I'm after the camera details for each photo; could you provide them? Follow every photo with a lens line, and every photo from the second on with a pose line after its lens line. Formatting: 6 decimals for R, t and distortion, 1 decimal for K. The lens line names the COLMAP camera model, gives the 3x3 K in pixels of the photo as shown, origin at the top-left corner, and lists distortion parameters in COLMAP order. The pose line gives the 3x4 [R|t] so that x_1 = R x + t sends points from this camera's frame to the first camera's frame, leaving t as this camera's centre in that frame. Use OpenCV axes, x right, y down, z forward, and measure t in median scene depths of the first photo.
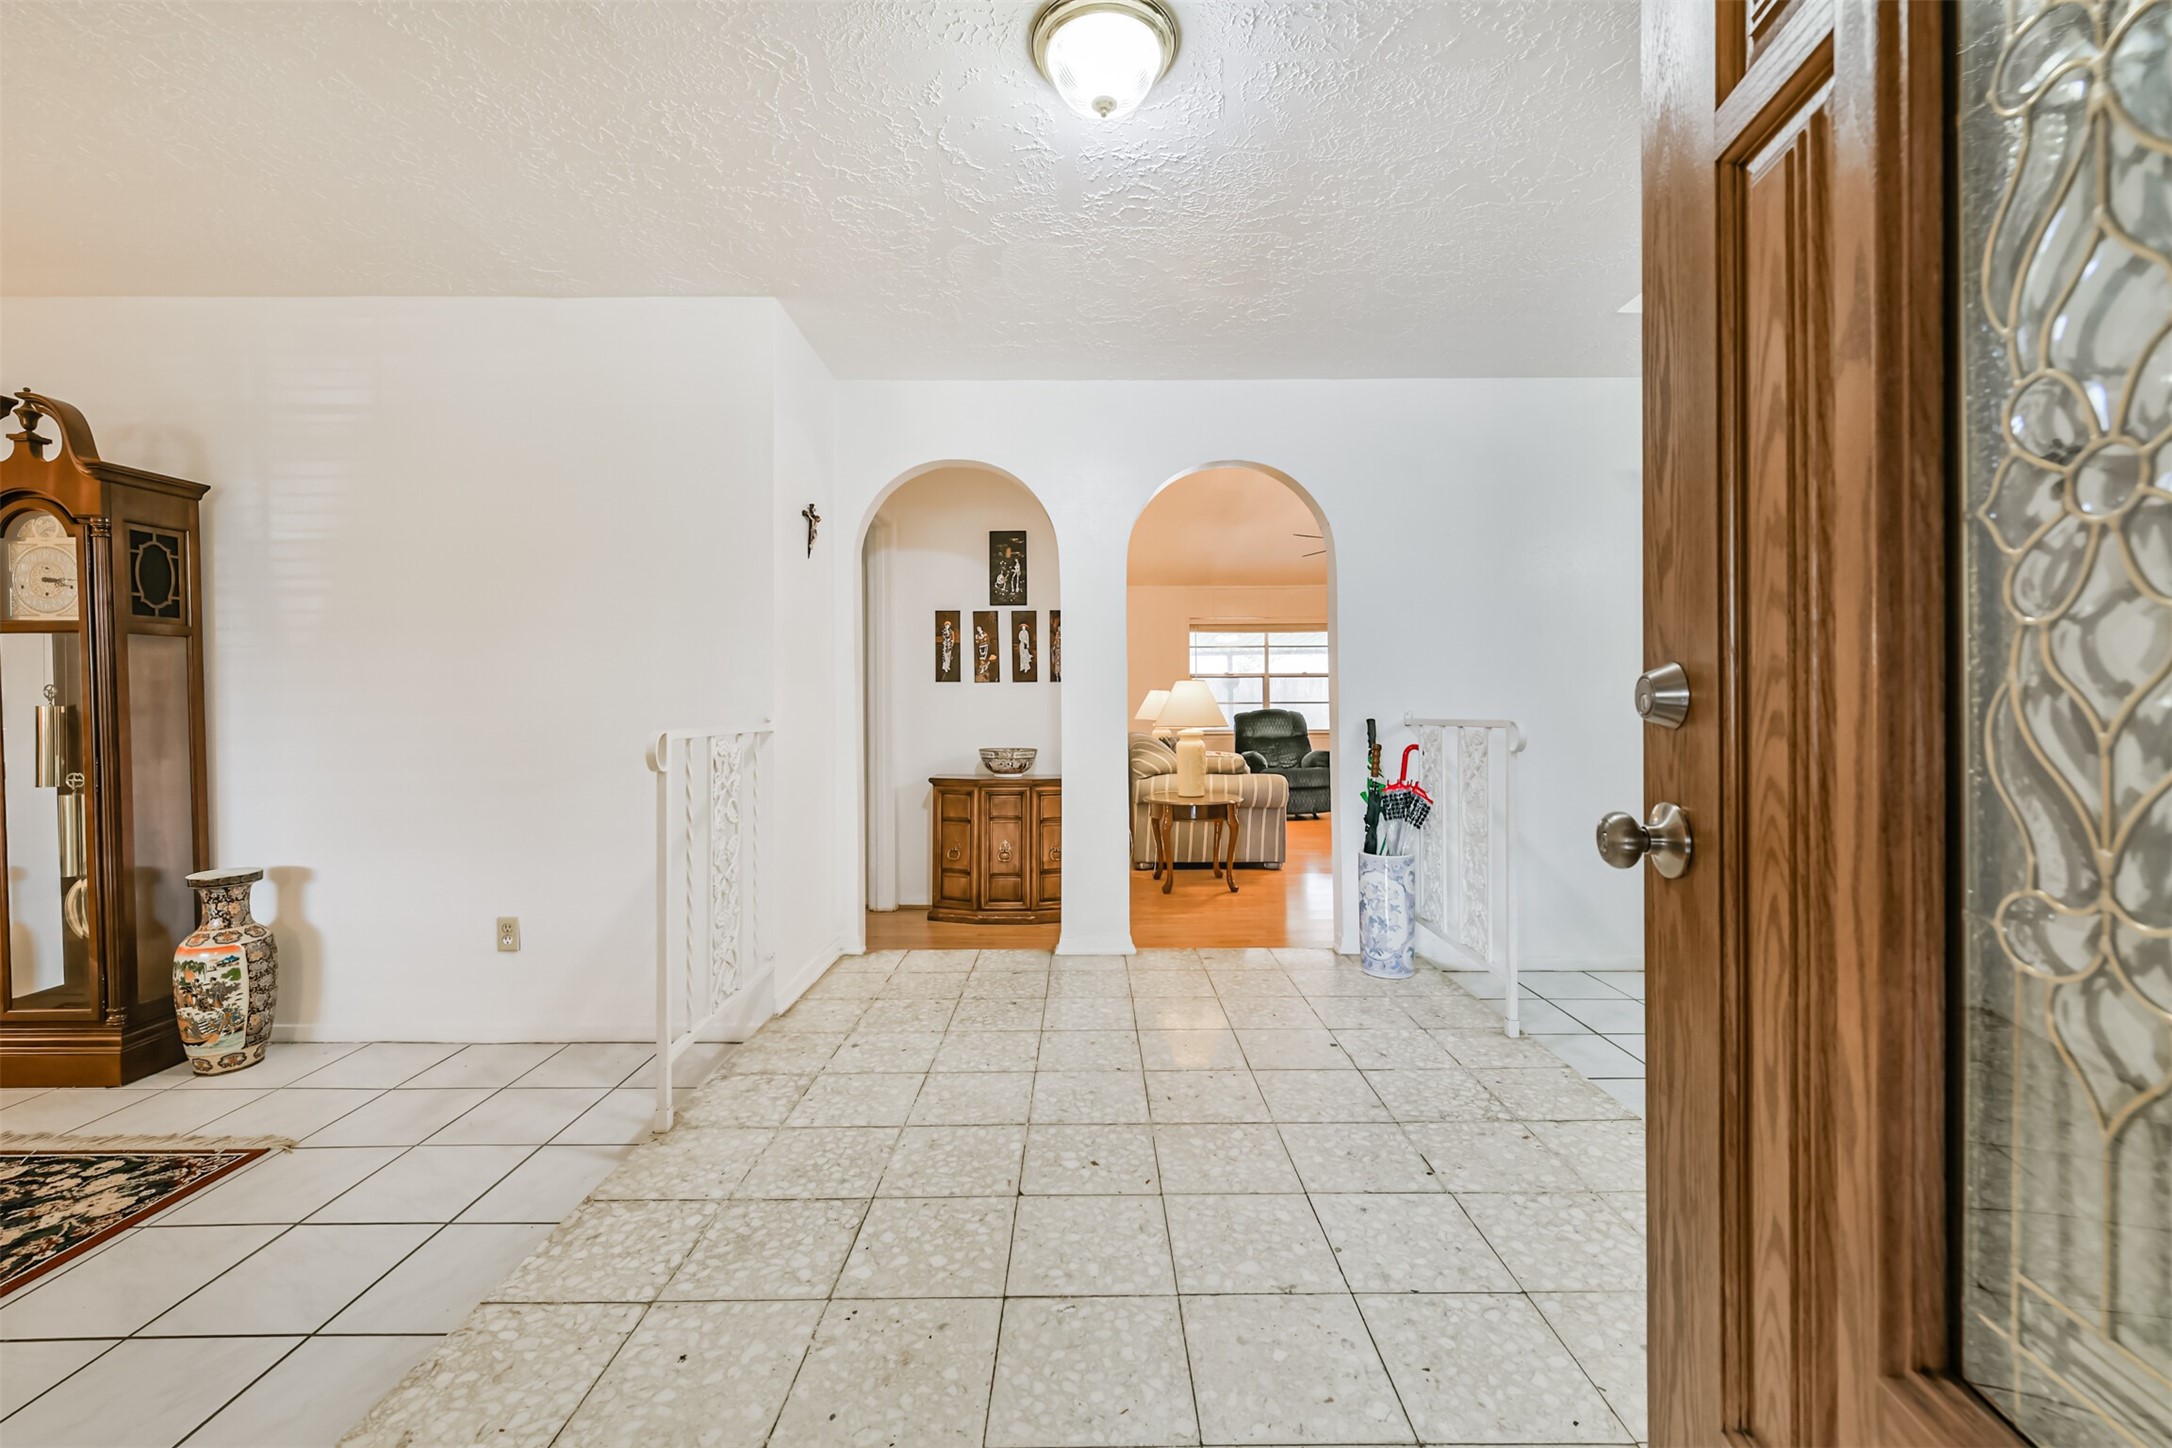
lens RADIAL K [[851.5, 0, 1085.6], [0, 851.5, 713.7], [0, 0, 1]] dist [-0.001451, -0.000306]
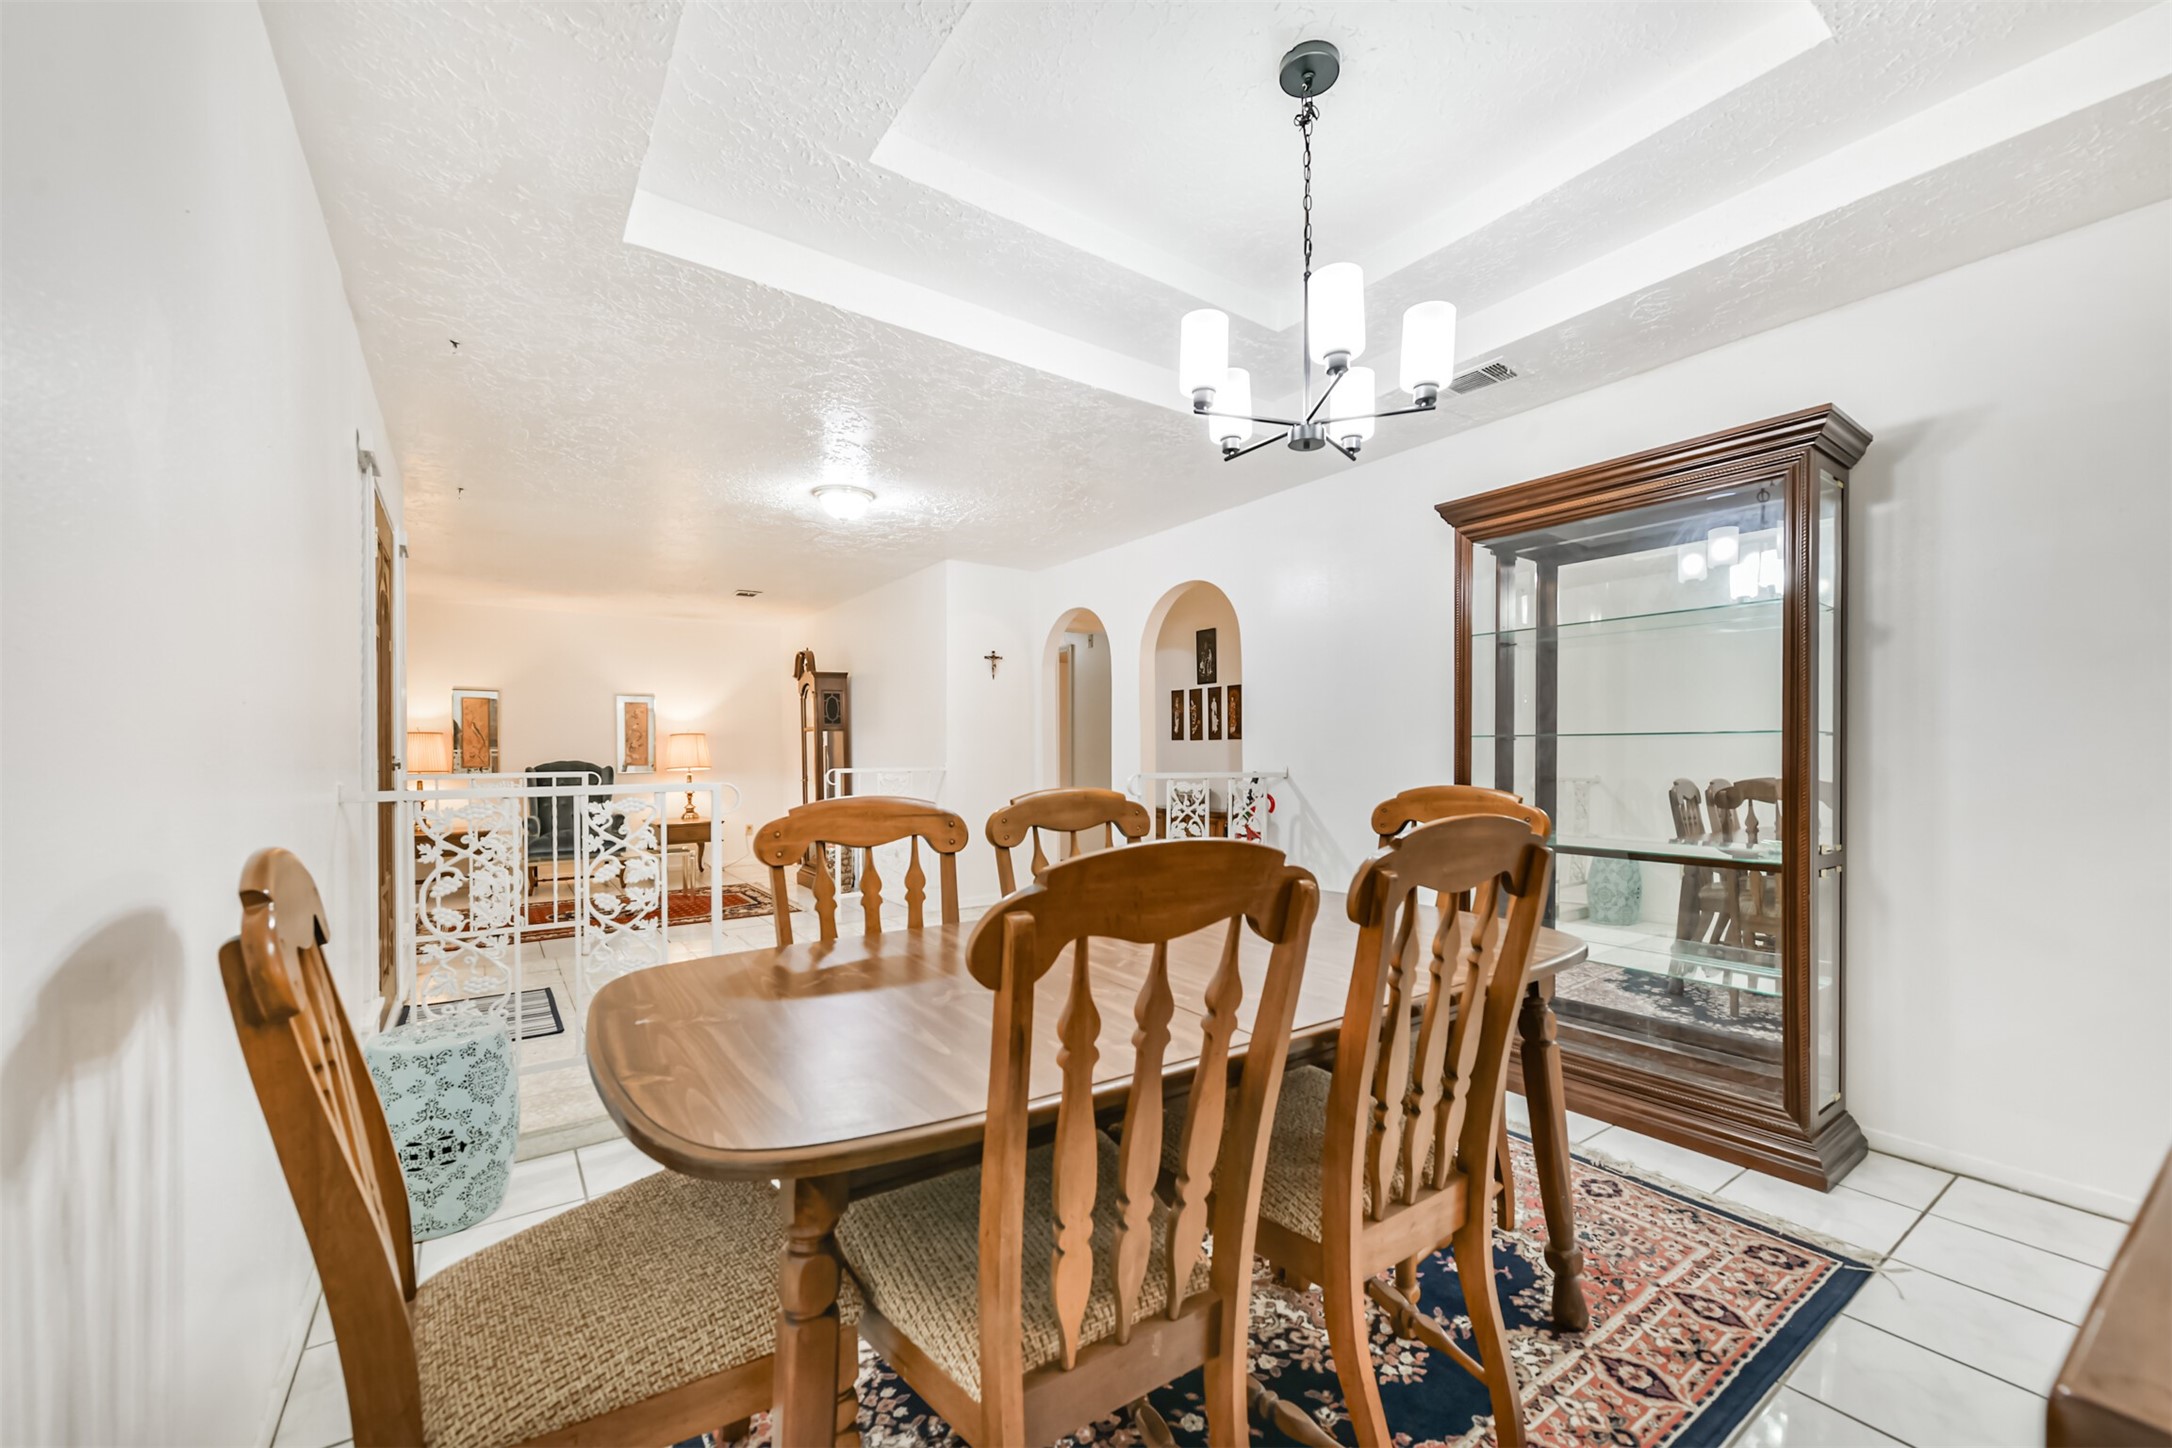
lens RADIAL K [[851.5, 0, 1085.2], [0, 851.5, 746.5], [0, 0, 1]] dist [-0.001451, -0.000306]
pose [[0.568139, -0.002377, -0.822929, 0.924666], [-0.008789, 0.999921, -0.008956, -0.012848], [0.822886, 0.012321, 0.568073, 0.062609]]
